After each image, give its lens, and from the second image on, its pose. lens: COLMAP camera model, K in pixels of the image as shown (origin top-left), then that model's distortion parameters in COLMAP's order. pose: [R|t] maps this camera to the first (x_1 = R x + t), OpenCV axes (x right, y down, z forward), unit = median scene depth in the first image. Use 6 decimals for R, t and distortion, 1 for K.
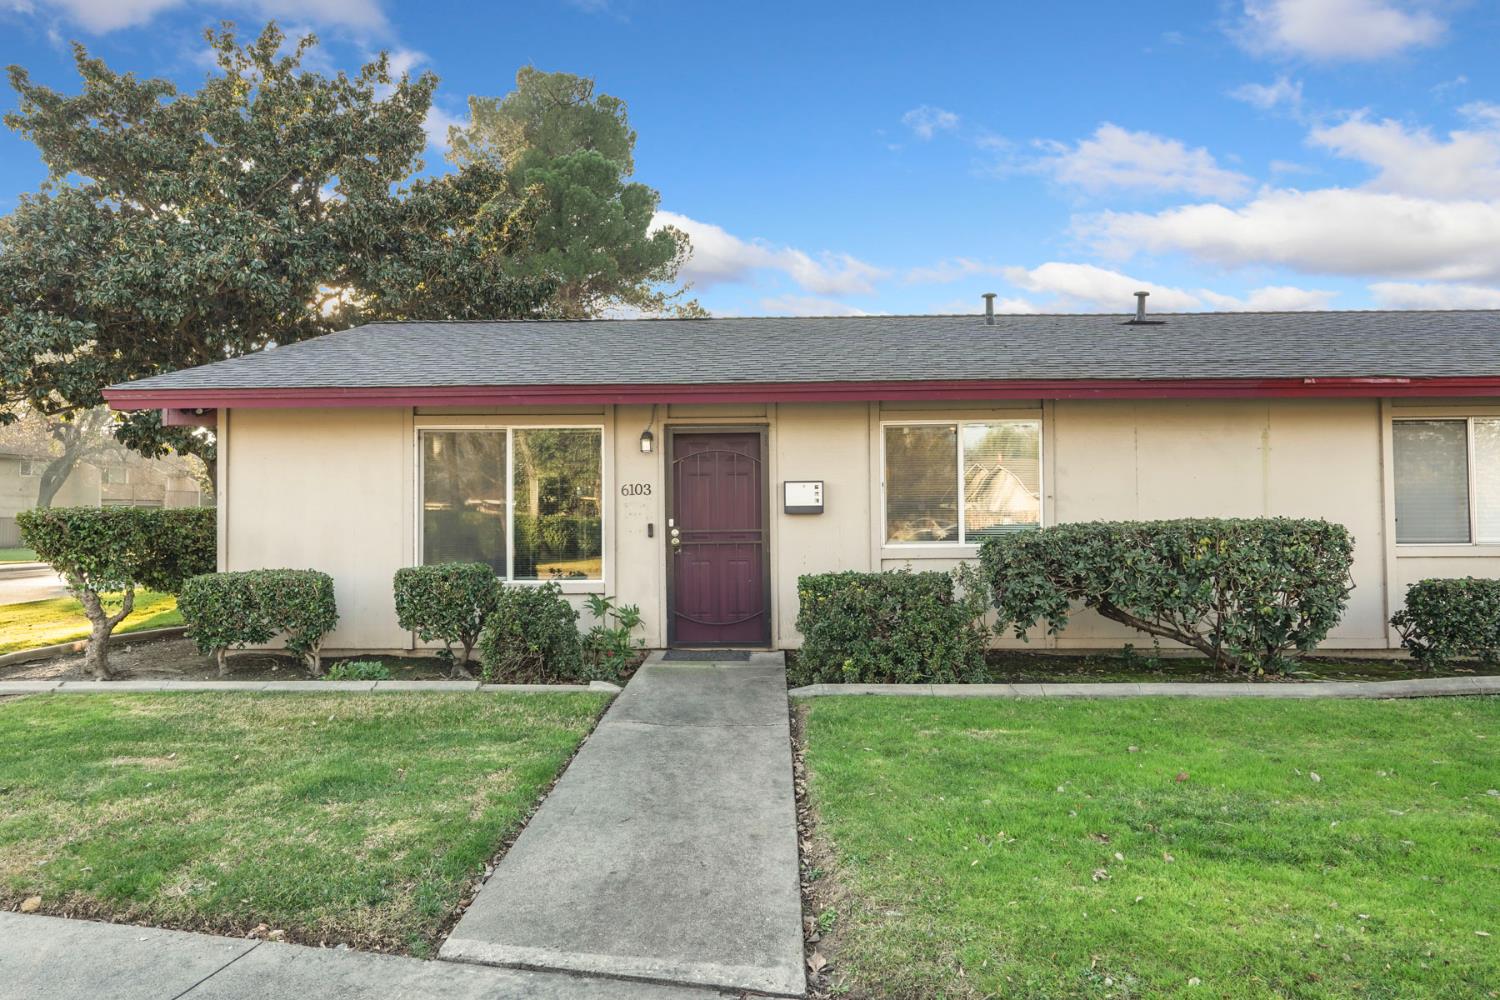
lens RADIAL K [[894.7, 0, 750.0], [0, 894.7, 500.0], [0, 0, 1]] dist [-0.017797, 0.001272]
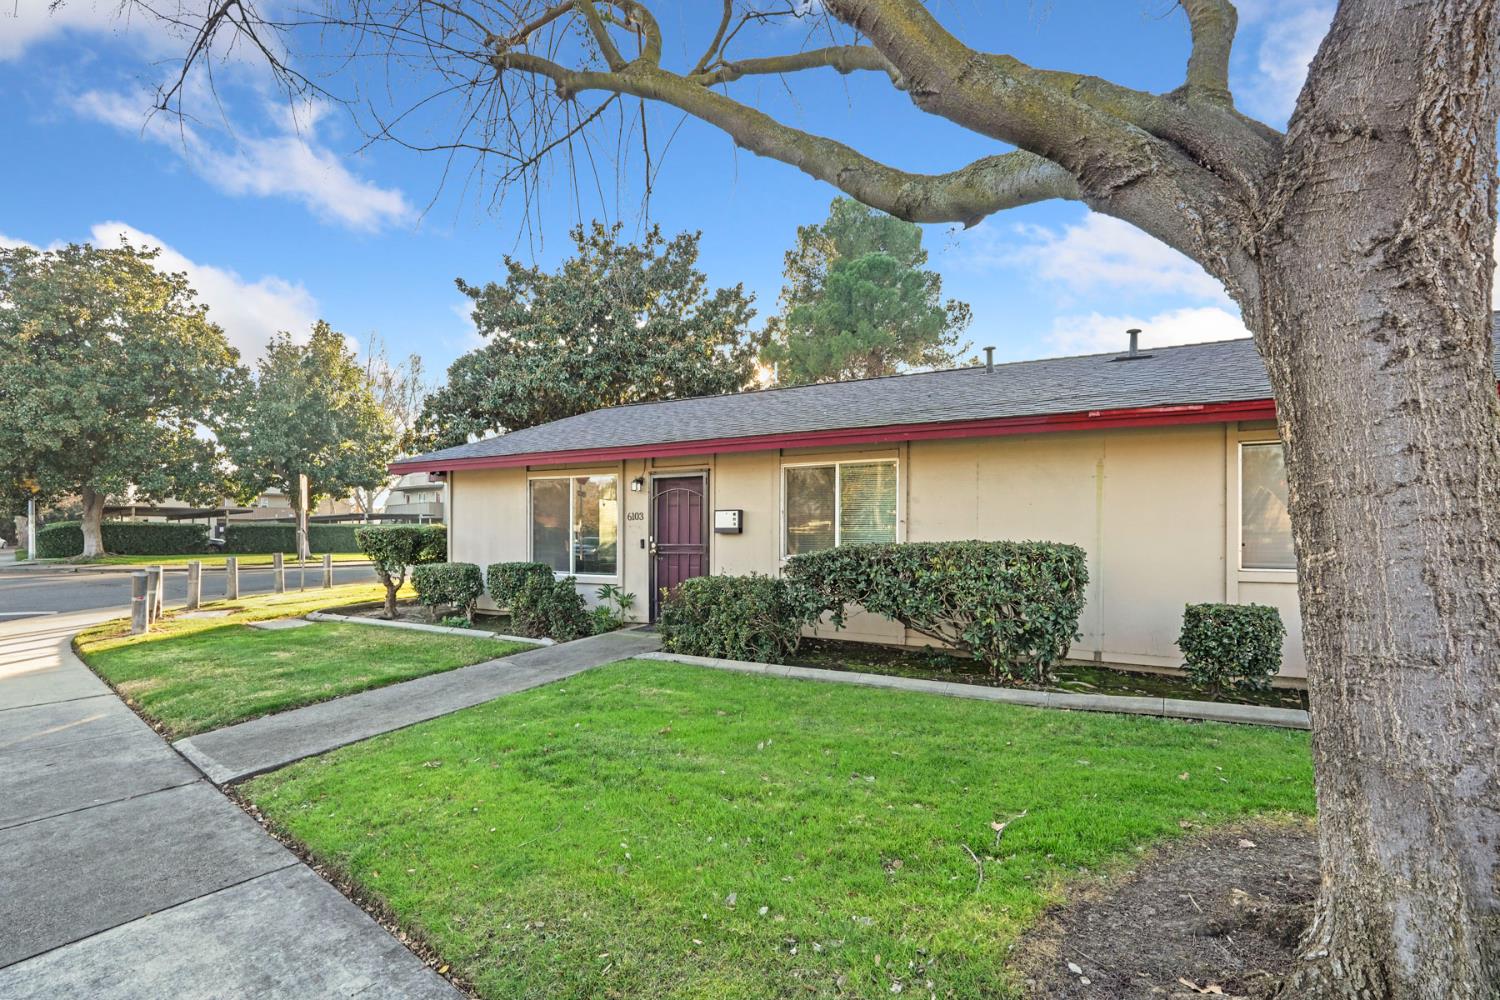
lens RADIAL K [[678.1, 0, 747.8], [0, 678.1, 528.5], [0, 0, 1]] dist [-0.024754, 0.000032]
pose [[0.890679, 0.003677, -0.454618, 0.565451], [0.005764, 0.999796, 0.019377, -0.012464], [0.454596, -0.019879, 0.890476, 0.071494]]
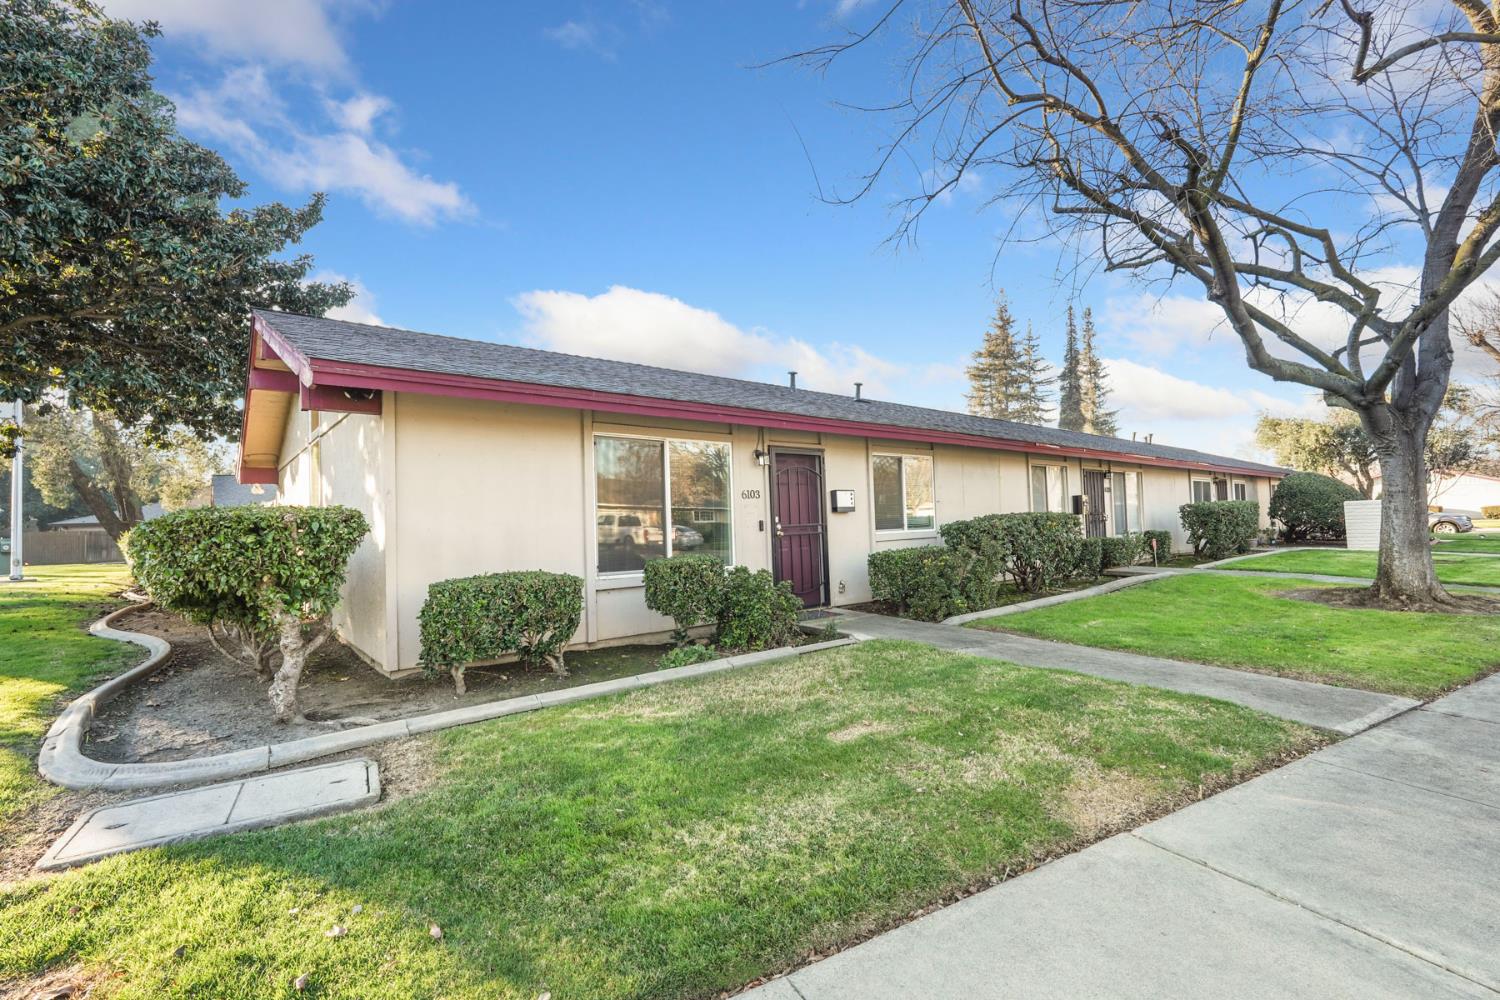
lens RADIAL K [[666.3, 0, 750.0], [0, 666.3, 500.0], [0, 0, 1]] dist [-0.004628, 0.000246]
pose [[0.750940, 0.009228, 0.660306, -0.775178], [0.008539, 0.999683, -0.023682, 0.019512], [-0.660315, 0.023422, 0.750623, 0.277982]]
